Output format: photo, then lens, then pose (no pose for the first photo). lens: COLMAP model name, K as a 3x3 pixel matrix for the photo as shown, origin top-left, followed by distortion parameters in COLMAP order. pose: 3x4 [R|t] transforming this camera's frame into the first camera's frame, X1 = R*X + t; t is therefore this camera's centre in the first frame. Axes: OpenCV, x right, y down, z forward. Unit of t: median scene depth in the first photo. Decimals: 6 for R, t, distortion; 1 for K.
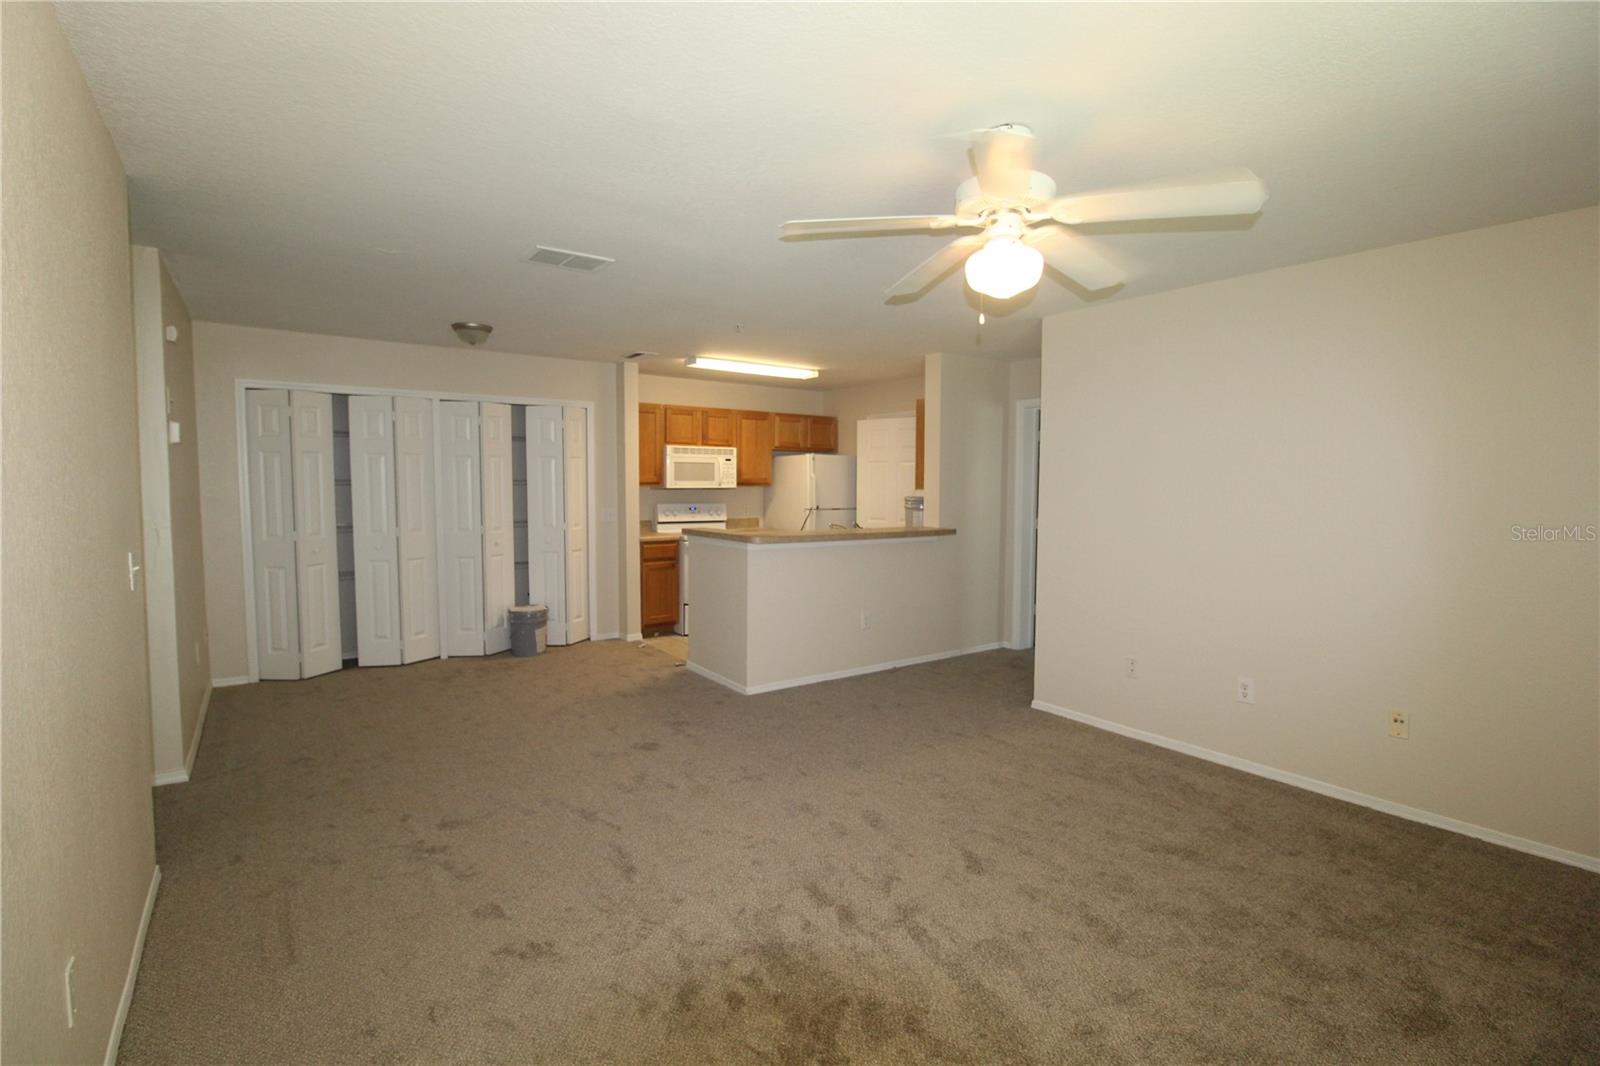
lens RADIAL K [[727.7, 0, 793.7], [0, 727.7, 524.1], [0, 0, 1]] dist [-0.008391, -0.006729]
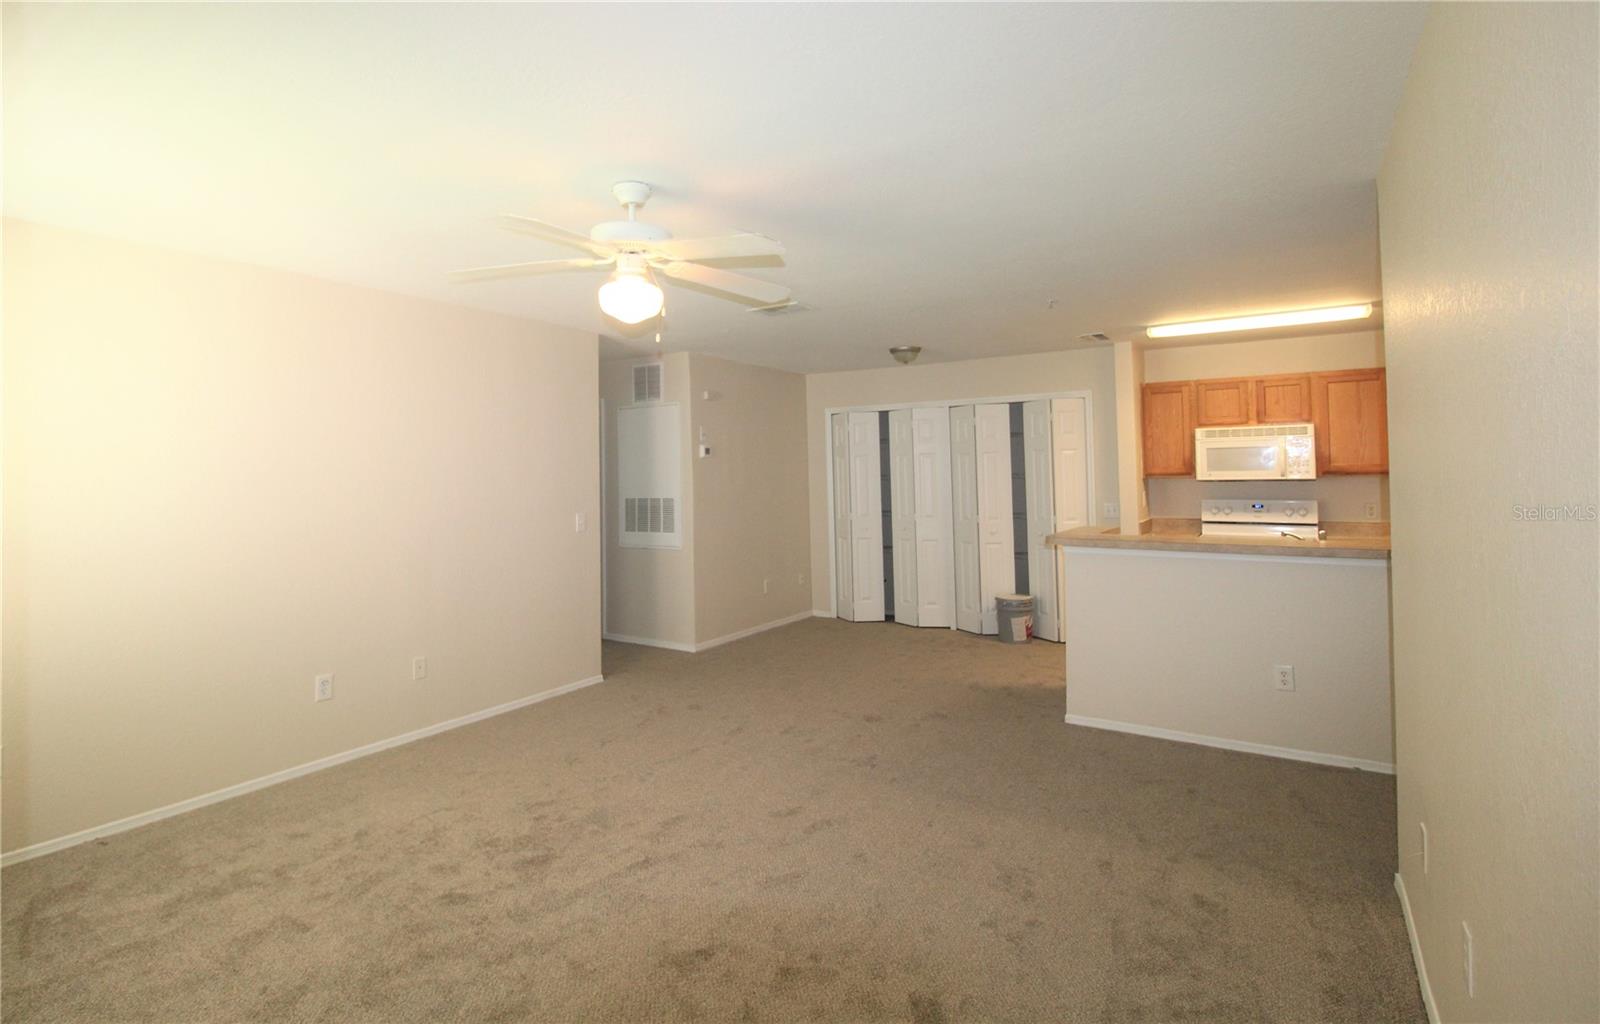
lens RADIAL K [[783.5, 0, 798.4], [0, 783.5, 458.2], [0, 0, 1]] dist [-0.003401, -0.000374]
pose [[0.373858, -0.030467, -0.926986, 0.484548], [-0.039824, 0.998011, -0.048863, -0.012614], [0.926631, 0.055184, 0.371901, 0.245119]]
